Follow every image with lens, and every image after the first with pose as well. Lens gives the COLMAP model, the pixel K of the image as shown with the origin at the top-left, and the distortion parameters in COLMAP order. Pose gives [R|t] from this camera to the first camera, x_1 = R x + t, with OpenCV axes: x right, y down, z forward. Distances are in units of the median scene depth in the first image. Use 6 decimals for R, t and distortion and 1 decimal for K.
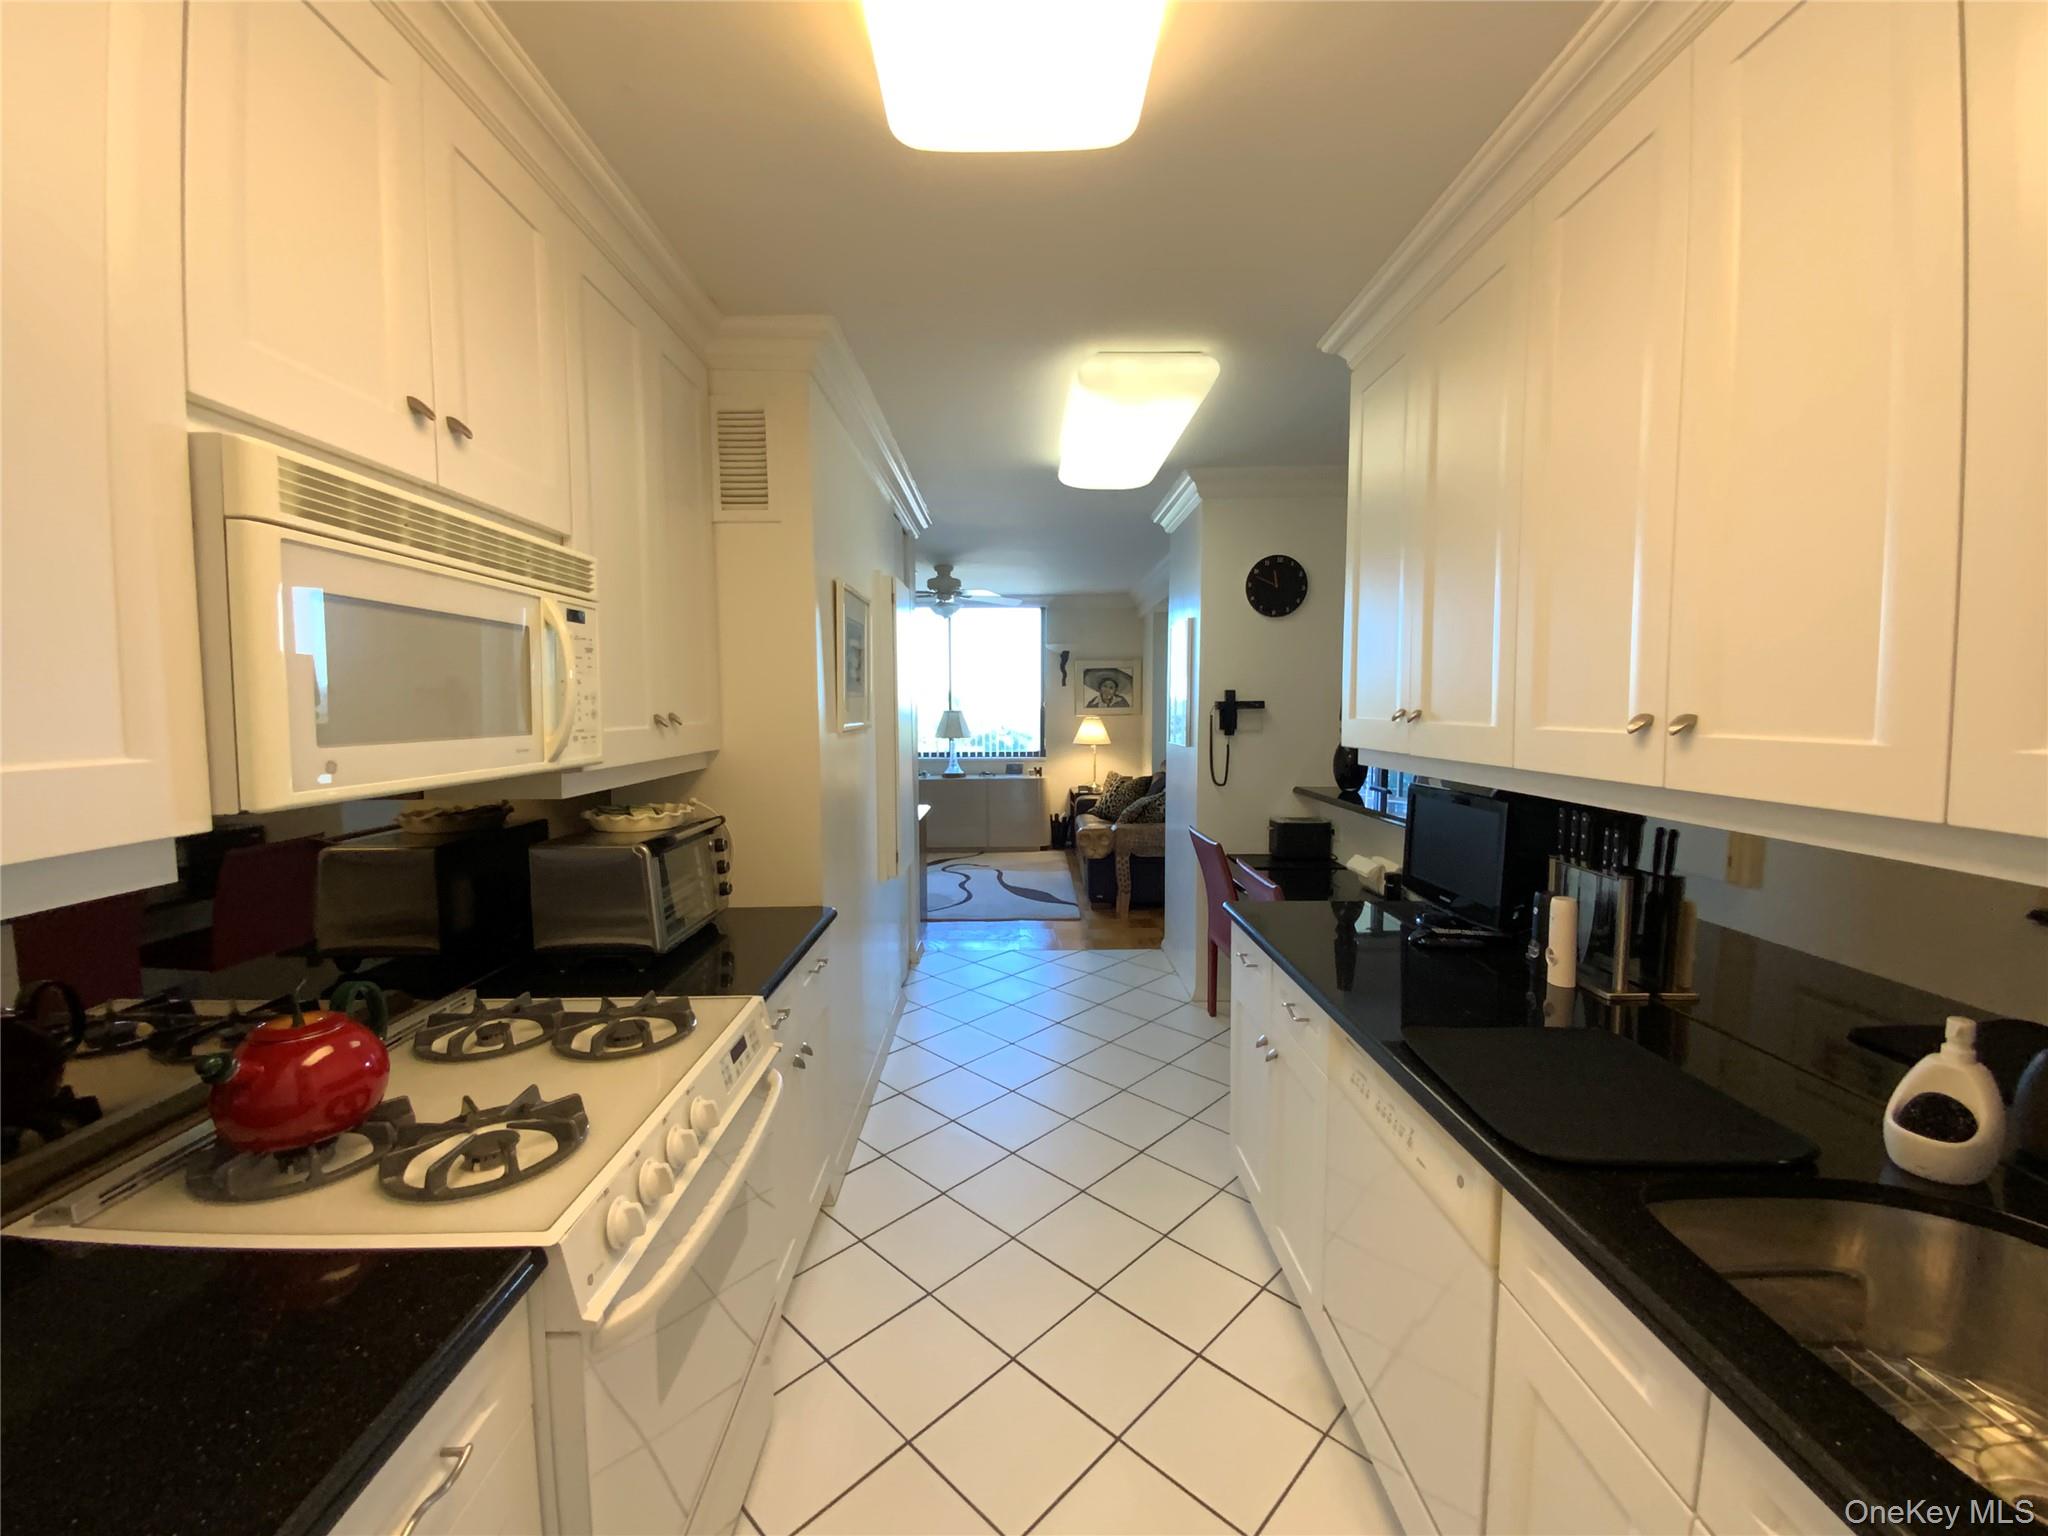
lens RADIAL K [[836.3, 0, 1011.5], [0, 836.3, 769.0], [0, 0, 1]] dist [0.003471, -0.008995]
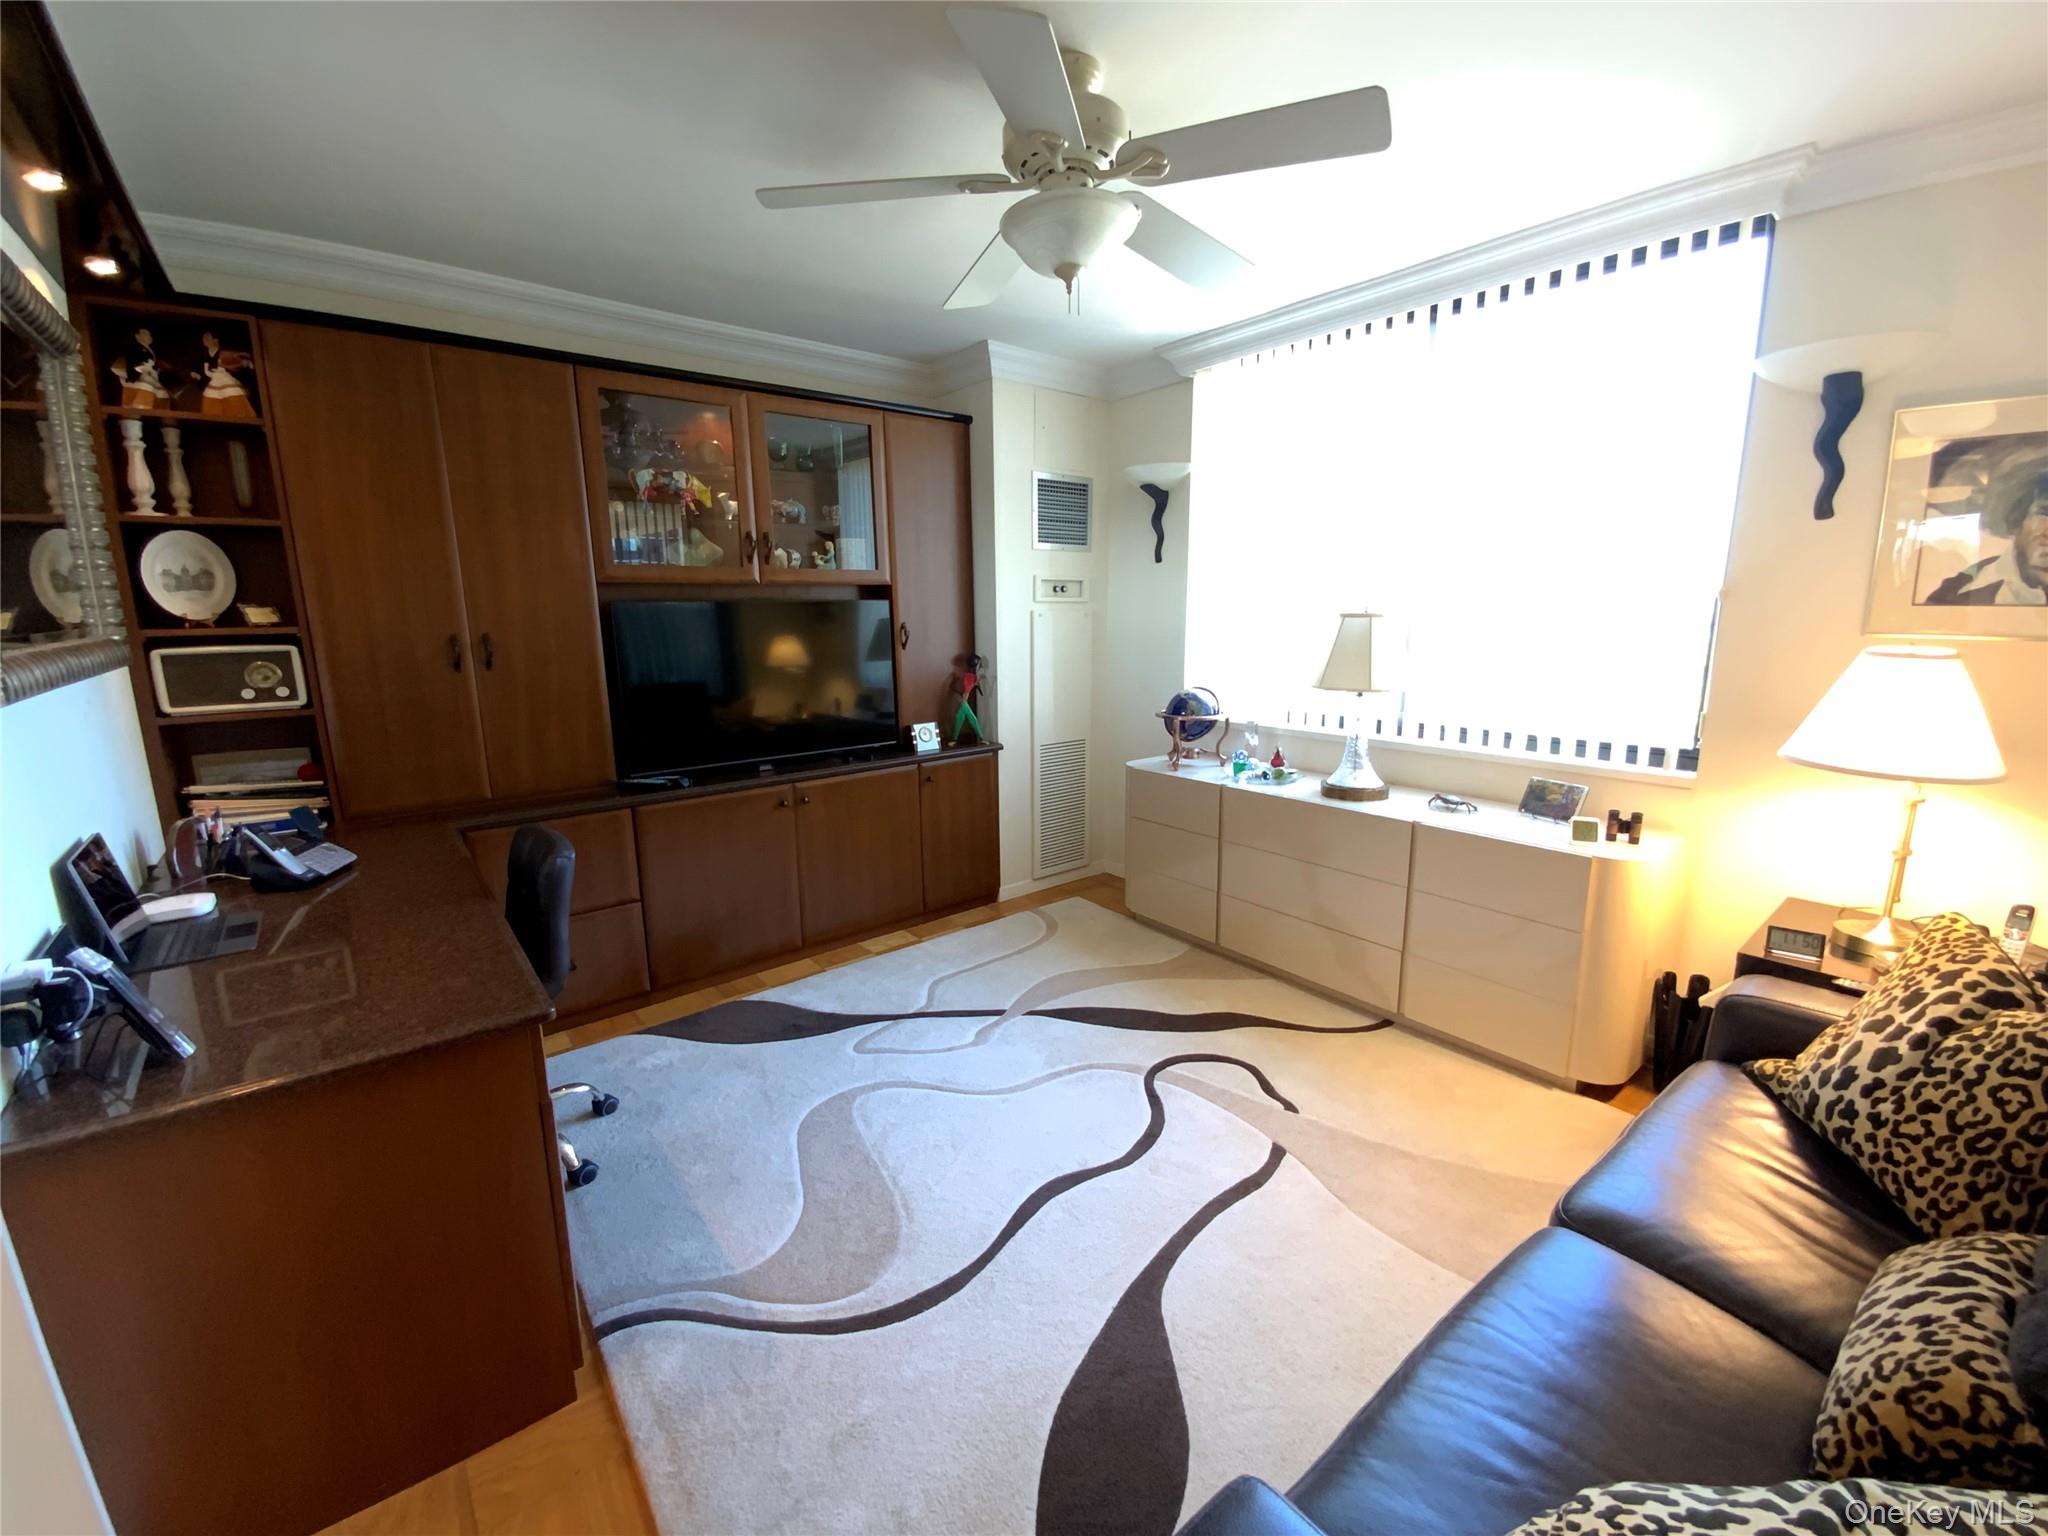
lens RADIAL K [[836.3, 0, 1017.8], [0, 836.3, 771.7], [0, 0, 1]] dist [0.003471, -0.008995]
pose [[0.633877, 0.157702, -0.757185, 0.177404], [-0.058010, 0.985928, 0.156780, -0.074805], [0.771255, -0.055455, 0.634106, 0.999729]]
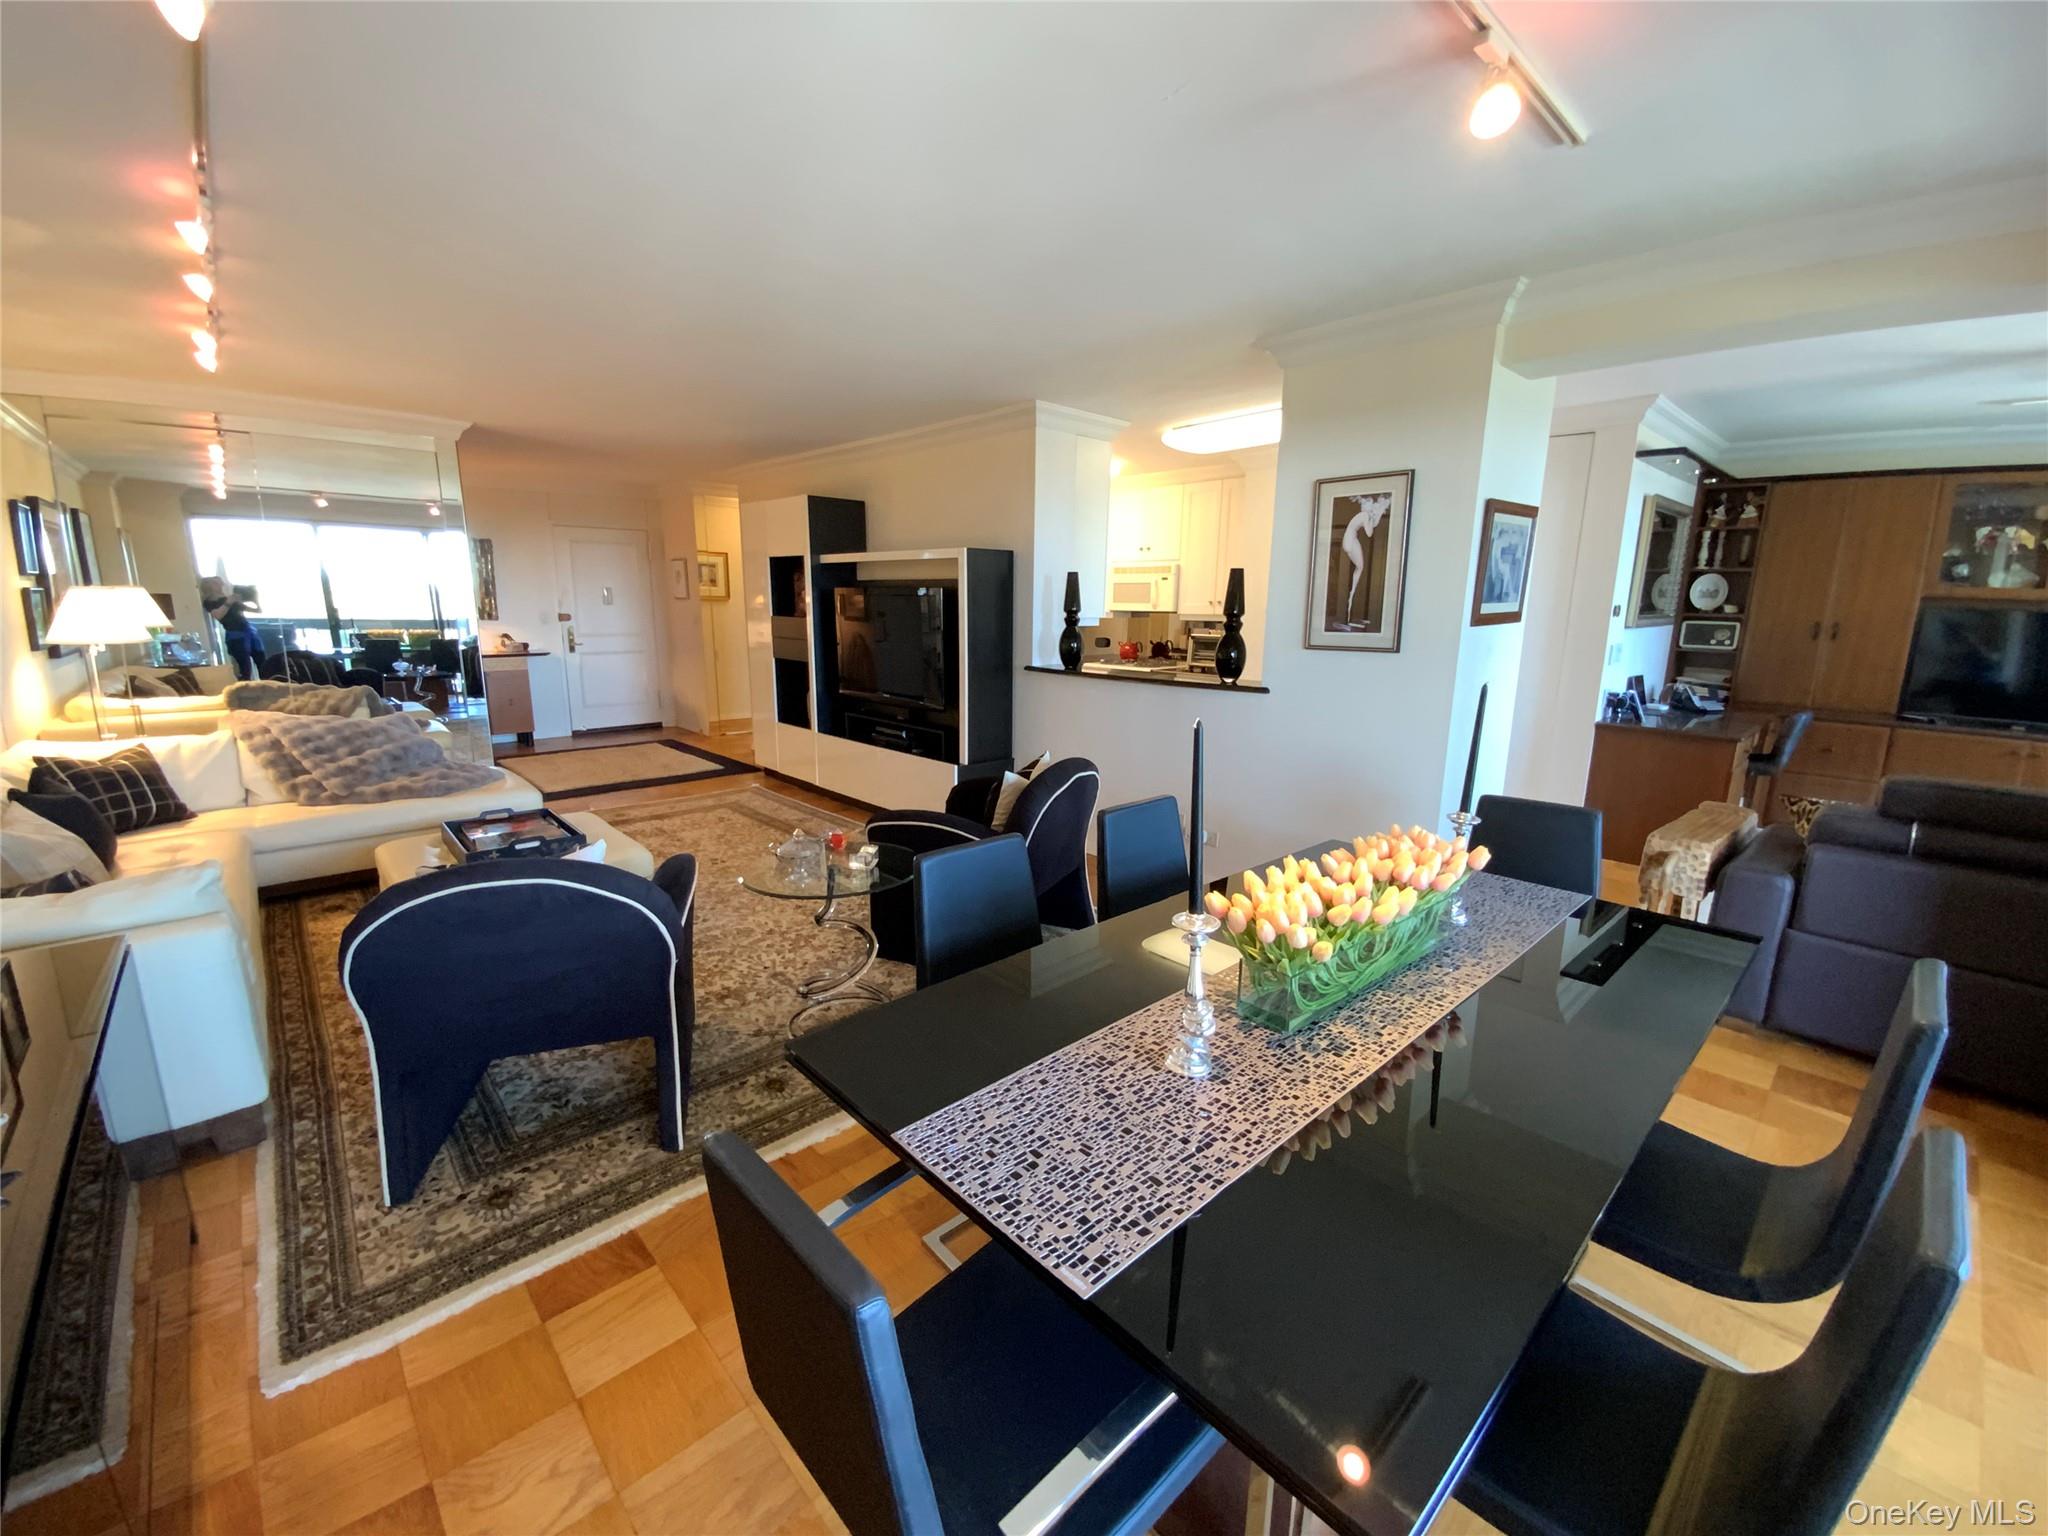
lens RADIAL K [[836.3, 0, 1029.3], [0, 836.3, 753.8], [0, 0, 1]] dist [0.003471, -0.008995]
pose [[-0.726502, 0.134848, -0.673803, 0.953594], [-0.058471, 0.964869, 0.256143, -0.106376], [0.684672, 0.225487, -0.693095, 1.141413]]
